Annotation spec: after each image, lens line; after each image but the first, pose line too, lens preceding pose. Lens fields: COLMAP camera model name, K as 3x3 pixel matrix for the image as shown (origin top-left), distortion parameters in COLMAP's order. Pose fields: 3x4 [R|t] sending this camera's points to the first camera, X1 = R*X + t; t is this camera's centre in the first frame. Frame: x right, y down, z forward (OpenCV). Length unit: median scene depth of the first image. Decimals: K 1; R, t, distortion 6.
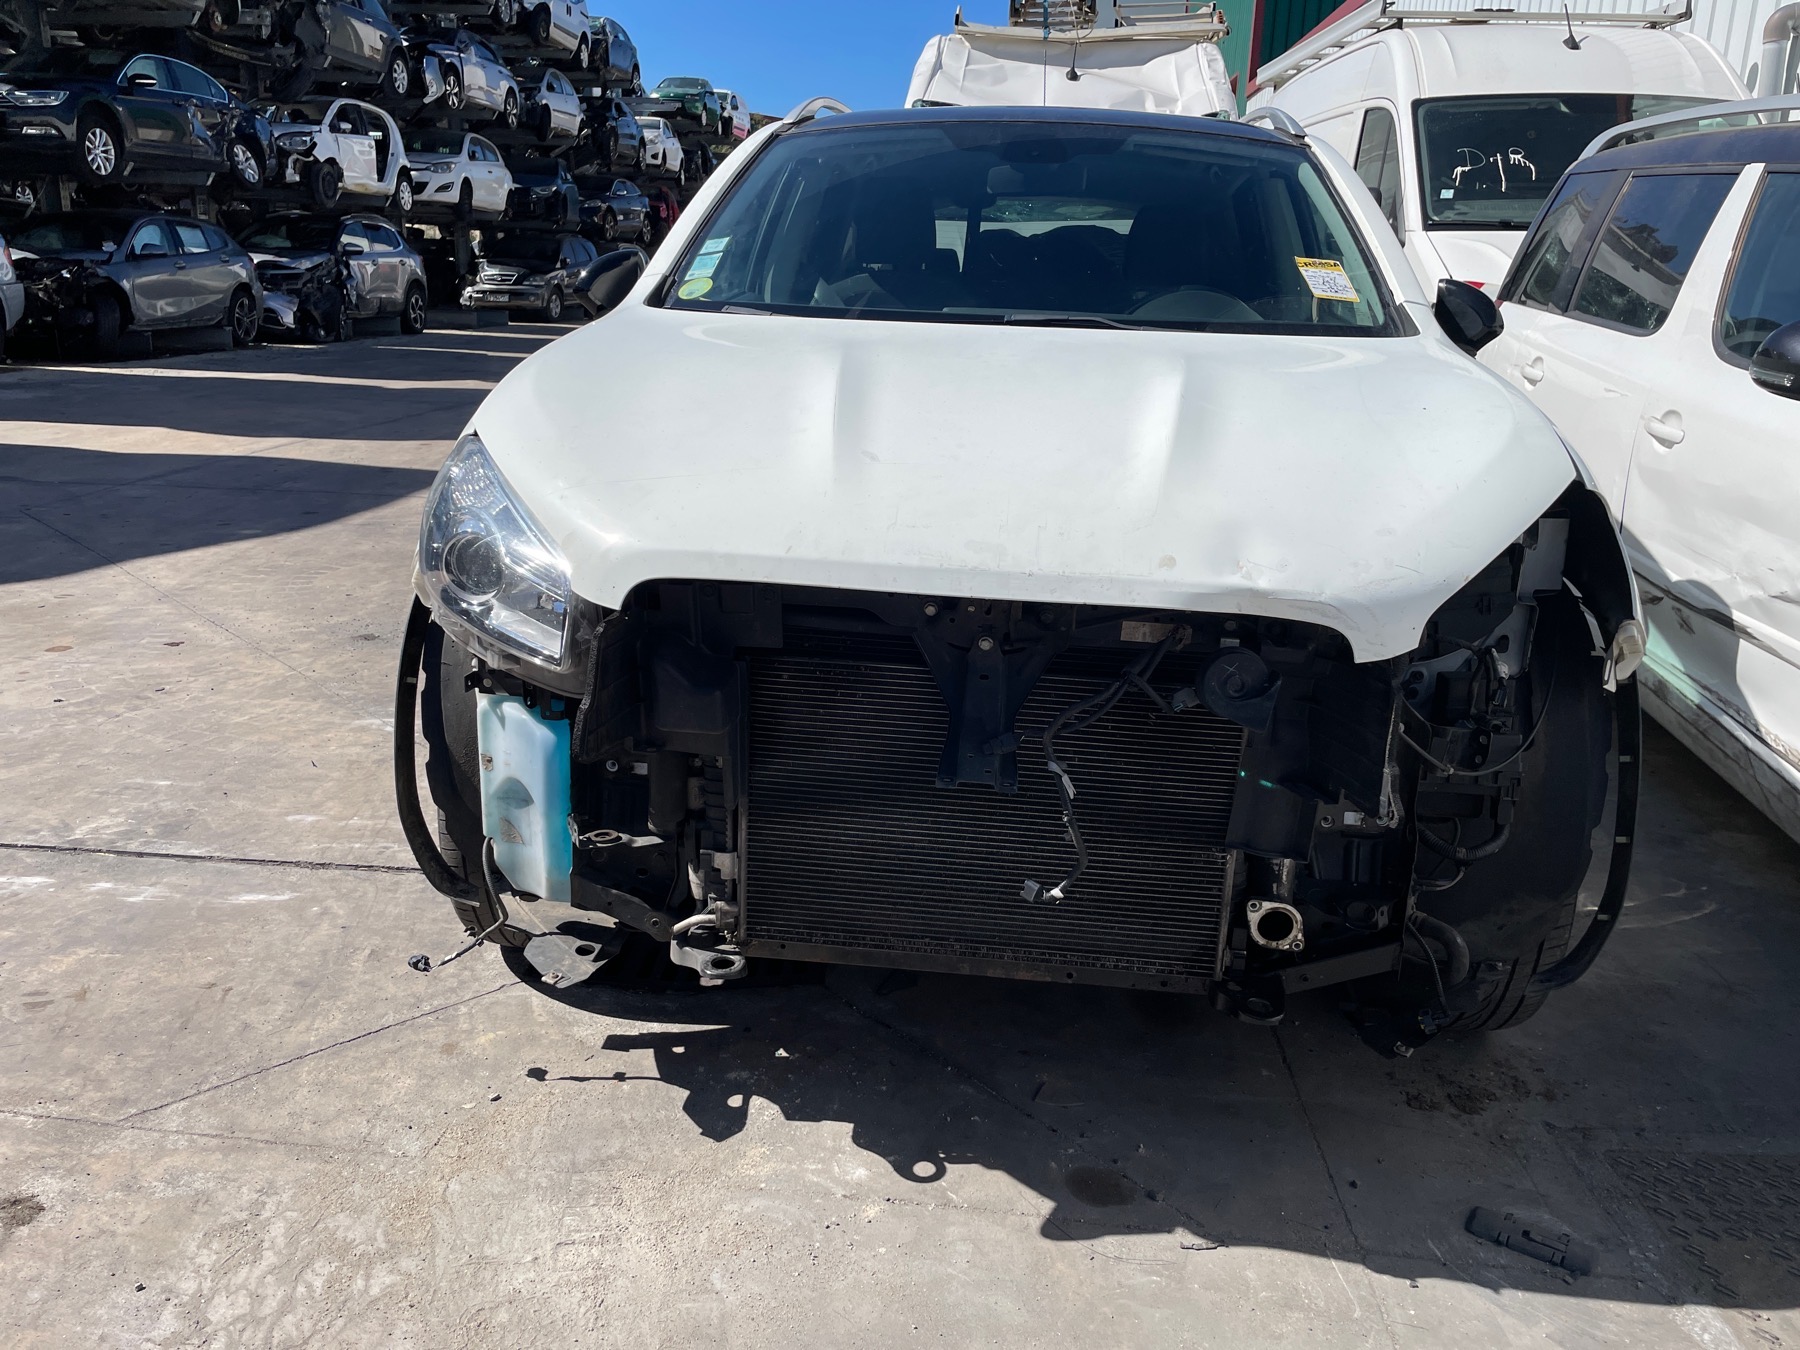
lens RADIAL K [[1366.7, 0, 907.4], [0, 1366.7, 675.7], [0, 0, 1]] dist [0.014200, -0.047705]
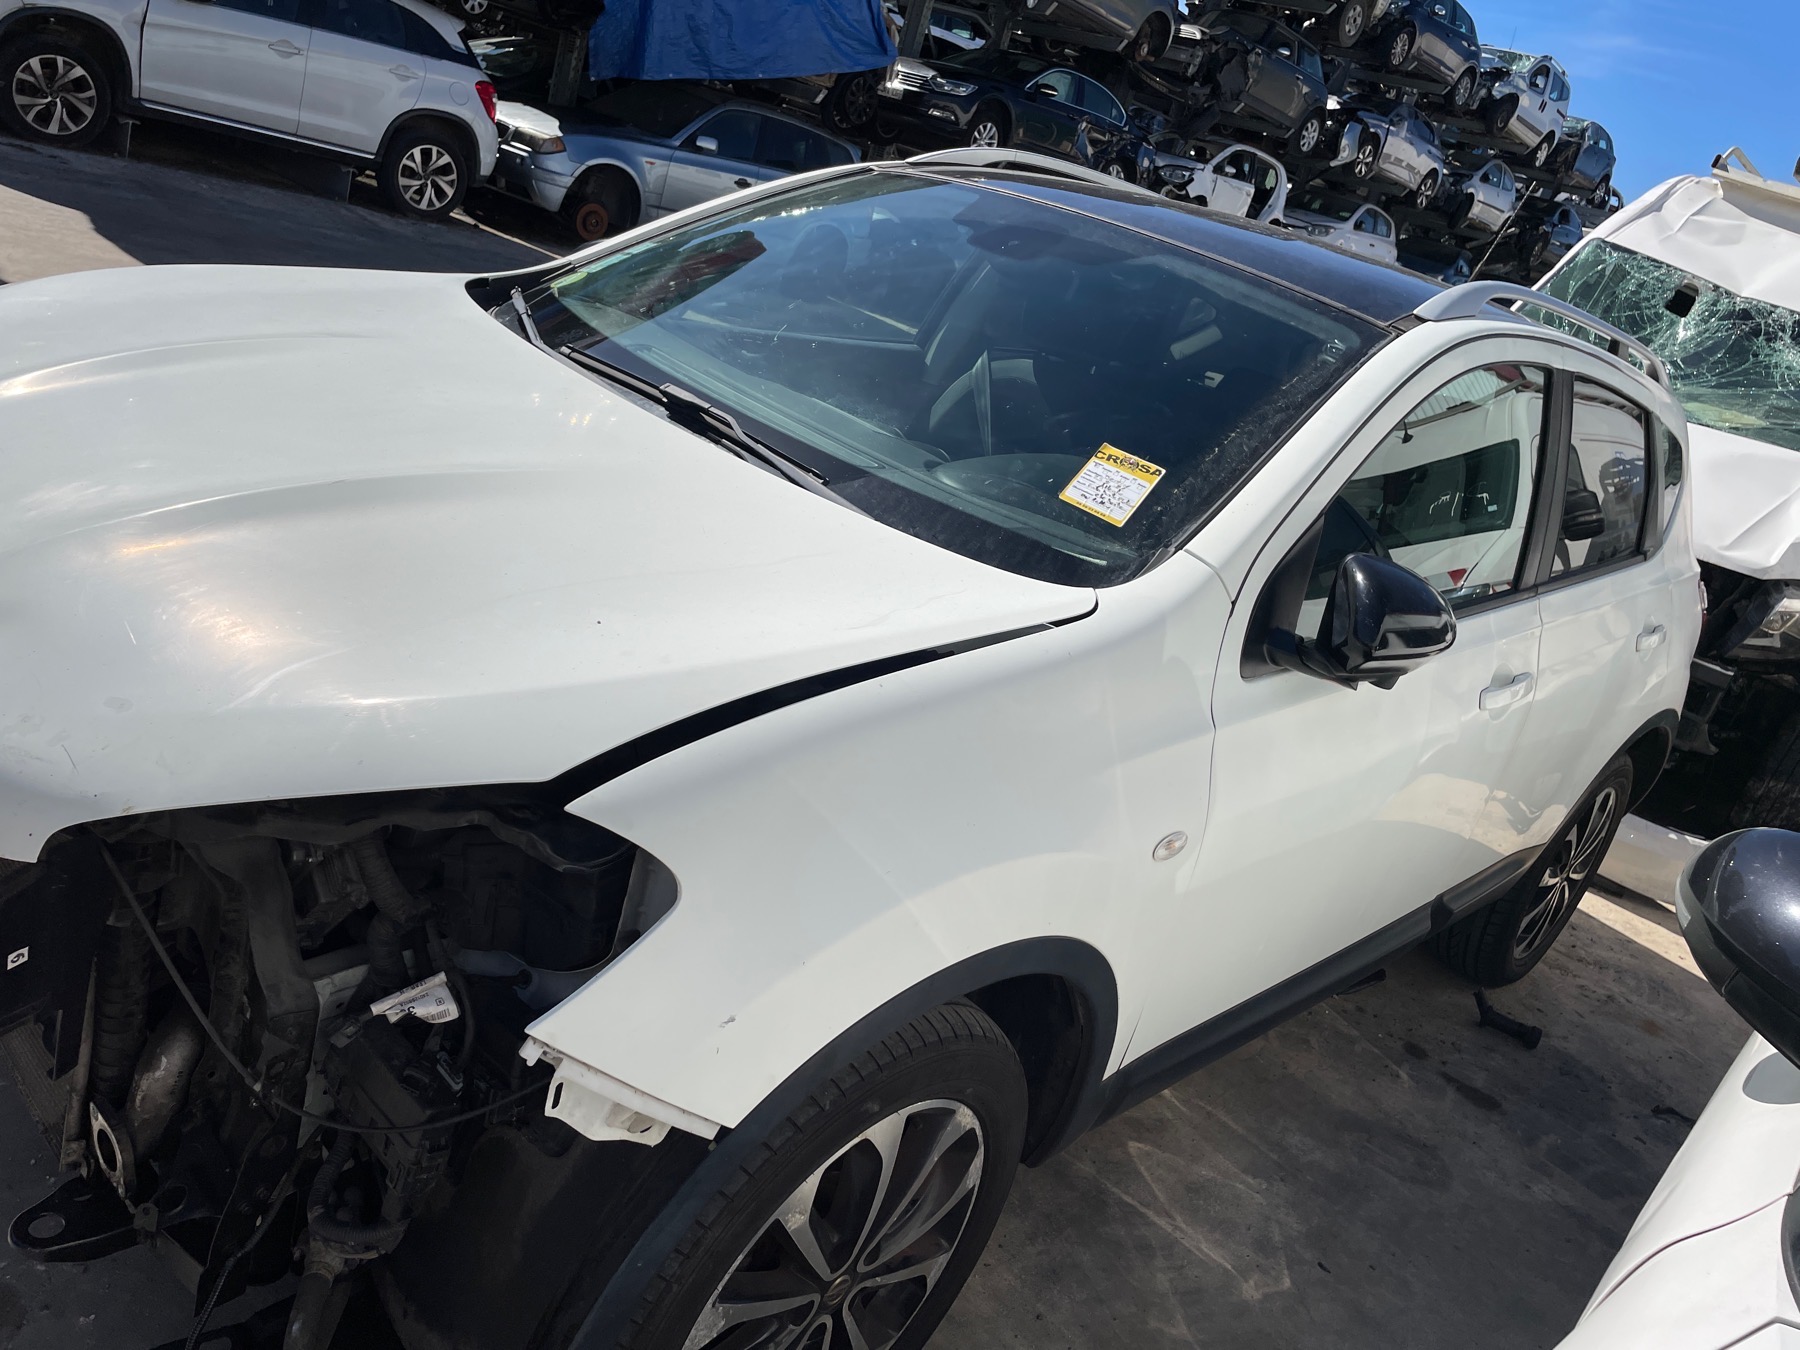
lens RADIAL K [[1366.7, 0, 901.9], [0, 1366.7, 671.5], [0, 0, 1]] dist [0.014200, -0.047705]
pose [[0.757777, 0.378903, -0.531230, 0.096215], [-0.403613, 0.911878, 0.074666, -0.032006], [0.512708, 0.157832, 0.843931, 0.056001]]
